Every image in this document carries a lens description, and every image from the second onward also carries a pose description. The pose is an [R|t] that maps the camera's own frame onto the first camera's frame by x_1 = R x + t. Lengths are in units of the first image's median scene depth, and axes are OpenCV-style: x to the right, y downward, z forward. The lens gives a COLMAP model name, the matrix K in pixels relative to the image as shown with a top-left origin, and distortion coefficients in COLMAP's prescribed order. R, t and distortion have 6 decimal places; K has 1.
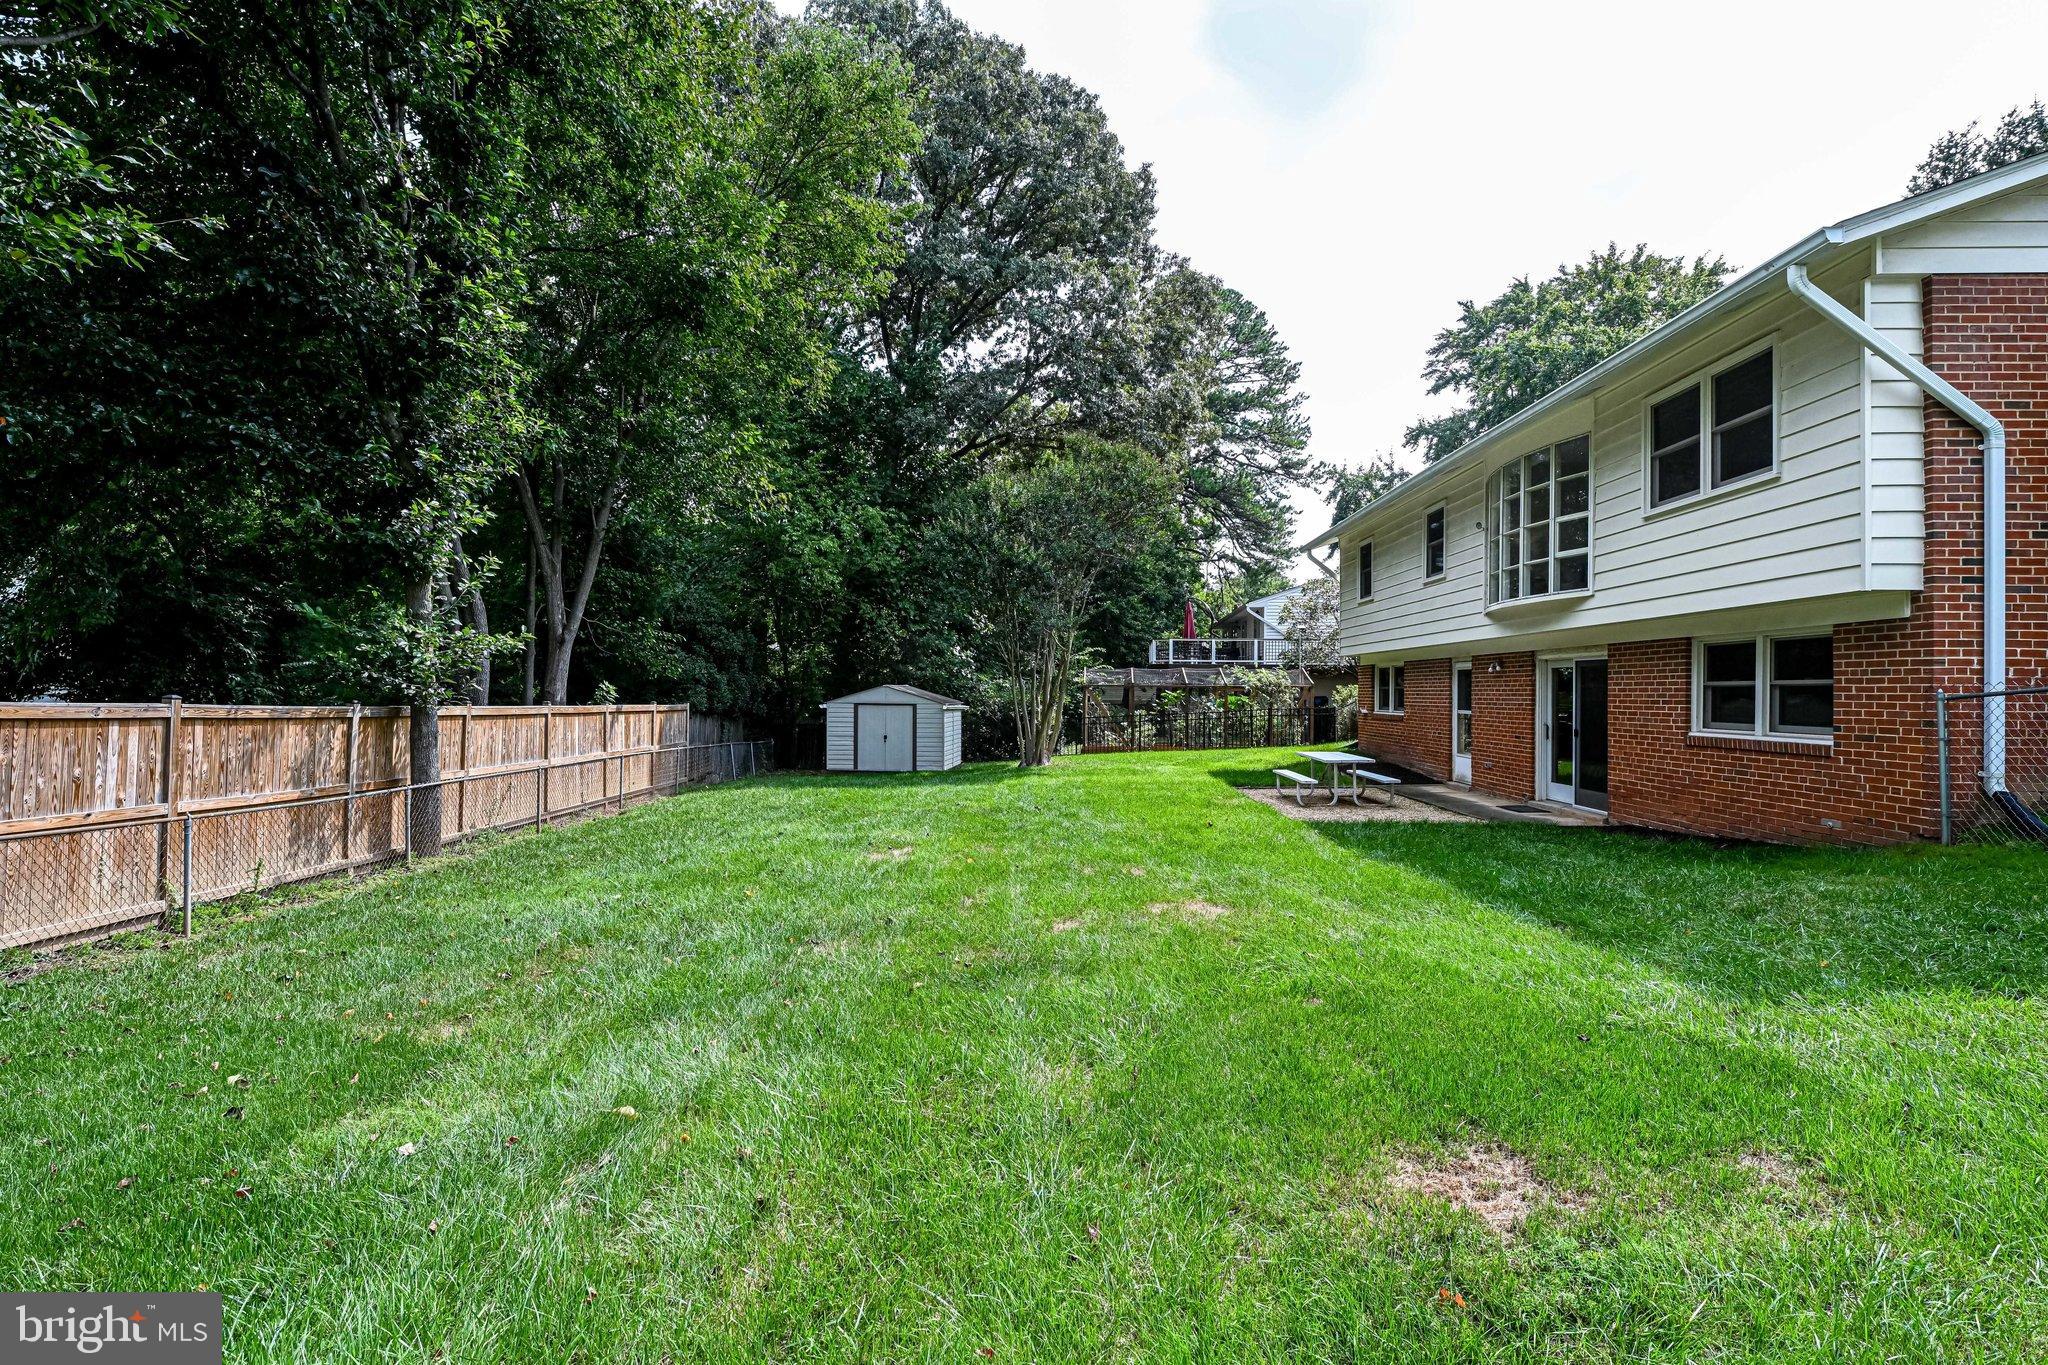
lens RADIAL K [[957.9, 0, 1024.0], [0, 957.9, 682.5], [0, 0, 1]] dist [-0.004366, -0.000863]
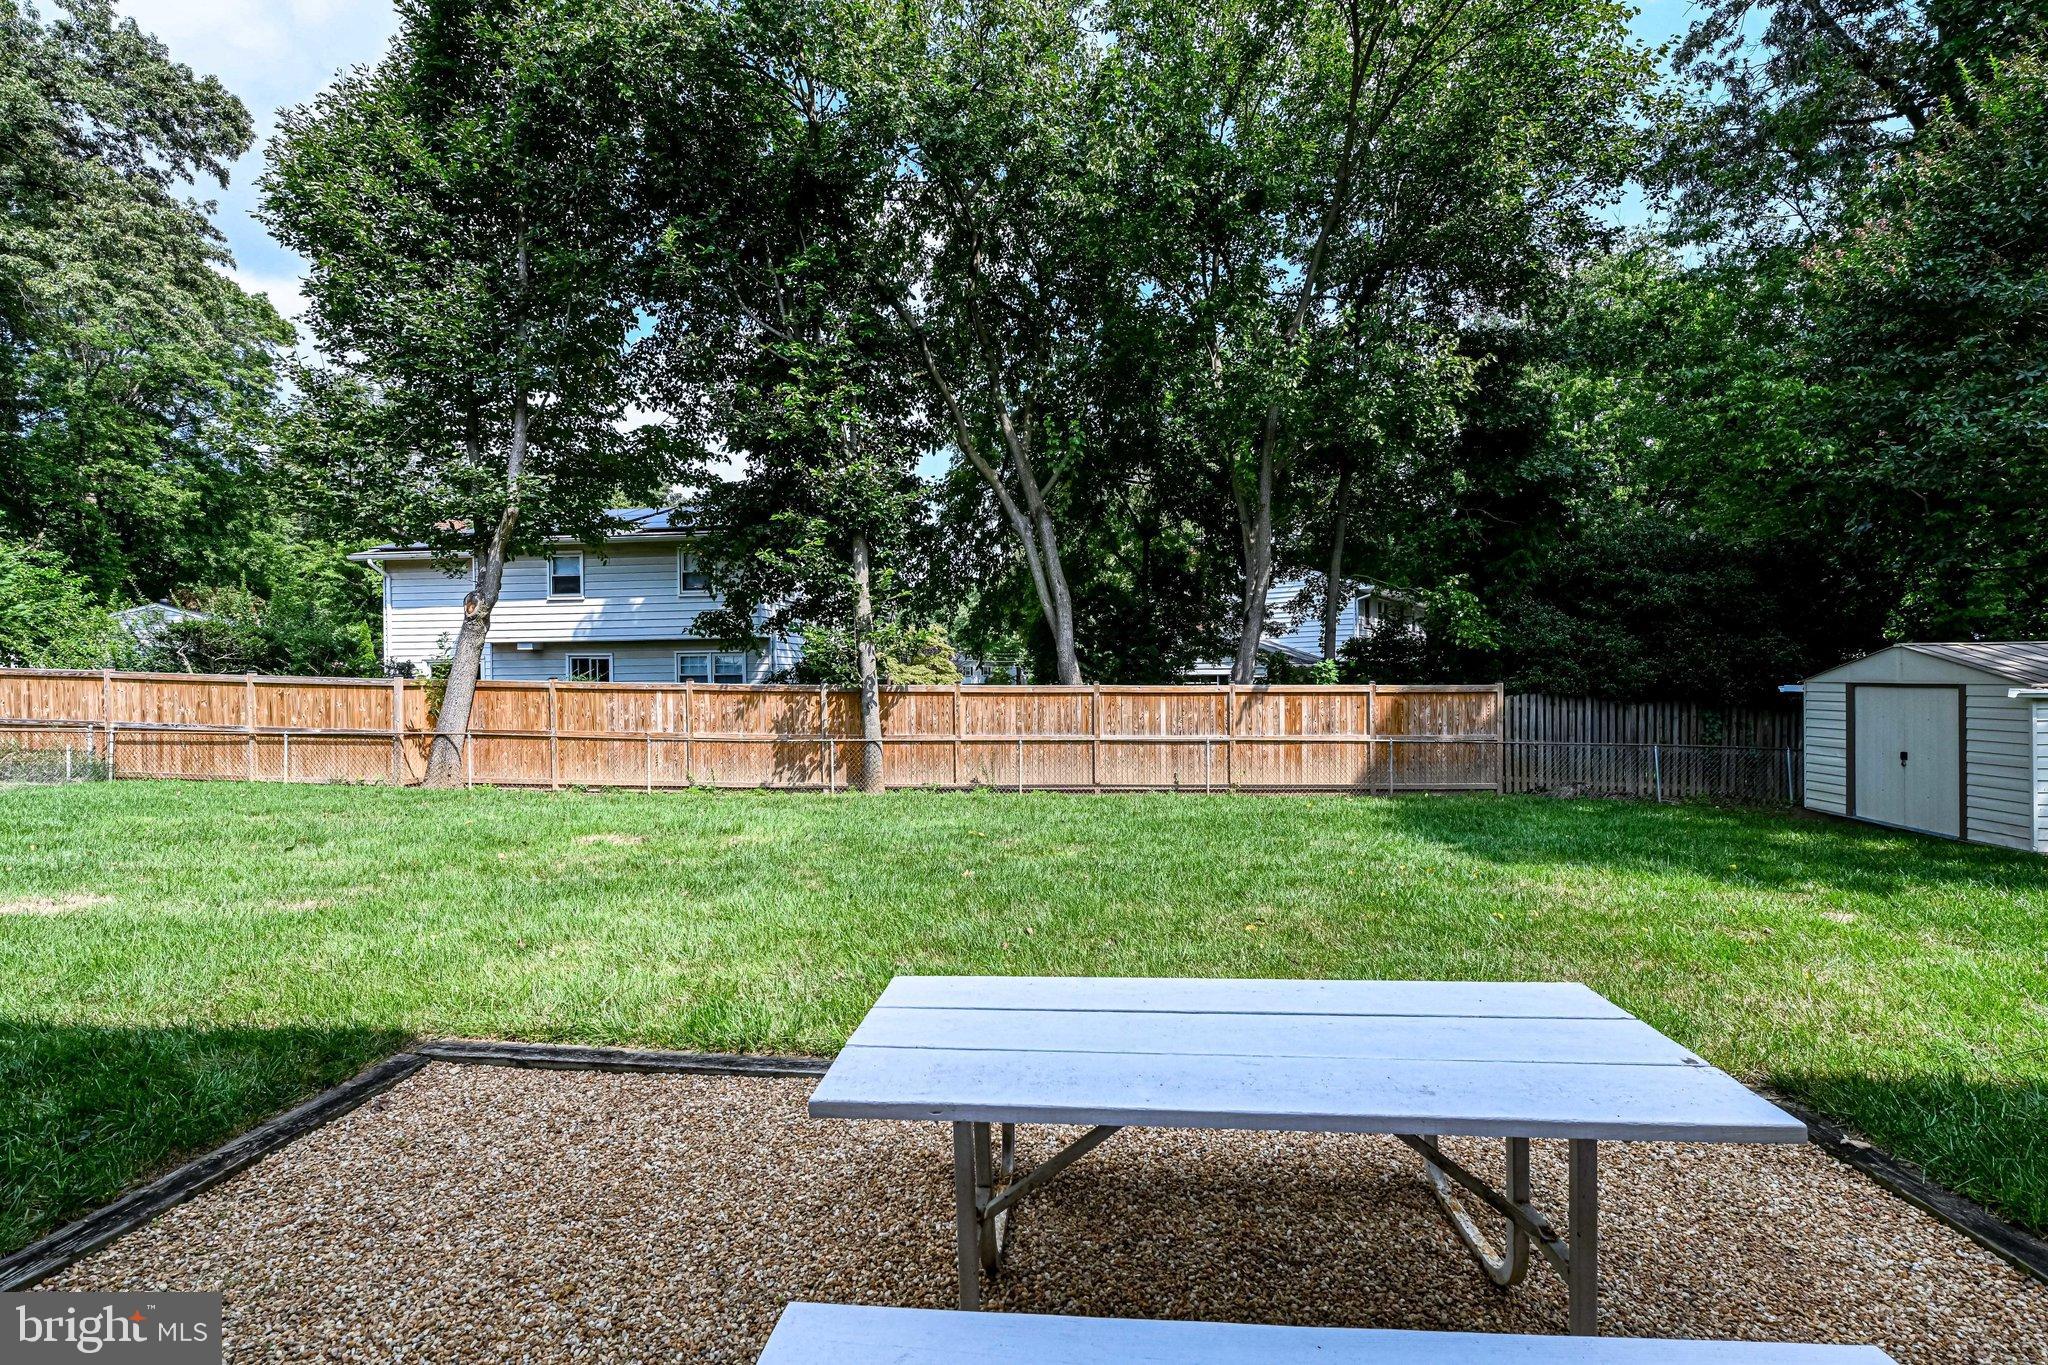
lens RADIAL K [[825.9, 0, 1024.0], [0, 825.9, 682.5], [0, 0, 1]] dist [-0.023992, 0.000058]
pose [[-0.043504, -0.000369, -0.999053, 0.537881], [0.021536, 0.999767, -0.001307, 0.026032], [0.998821, -0.021573, -0.043486, 1.205474]]
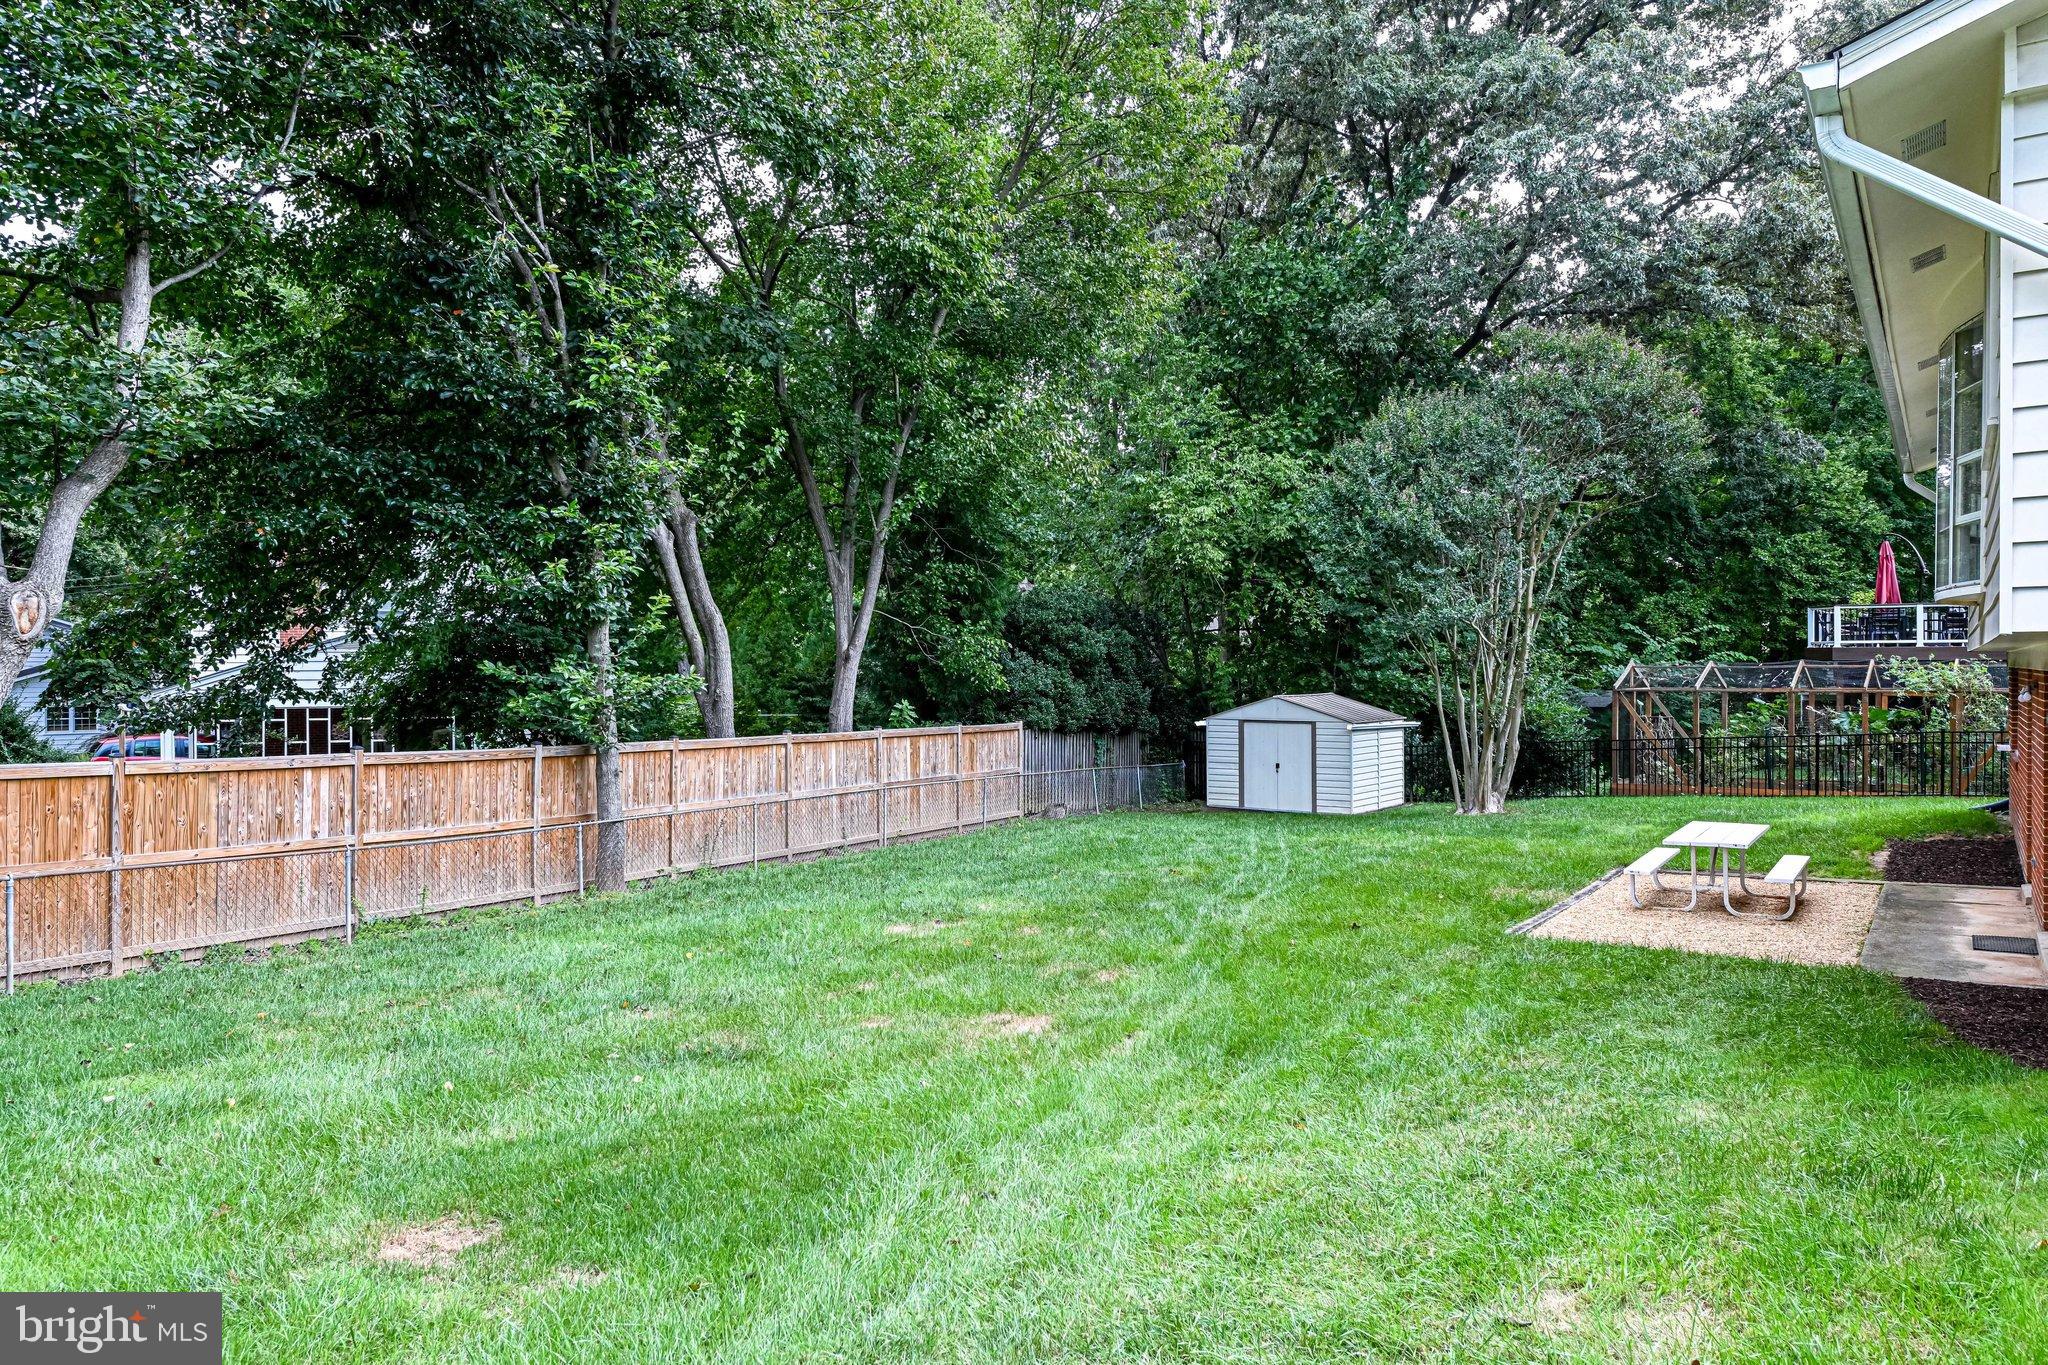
lens RADIAL K [[1377.5, 0, 1024.0], [0, 1377.5, 682.5], [0, 0, 1]] dist [0.001004, -0.000112]
pose [[0.851629, -0.005799, -0.524113, 0.509514], [0.015907, 0.999764, 0.014786, -0.054411], [0.523904, -0.020929, 0.851520, -0.030906]]
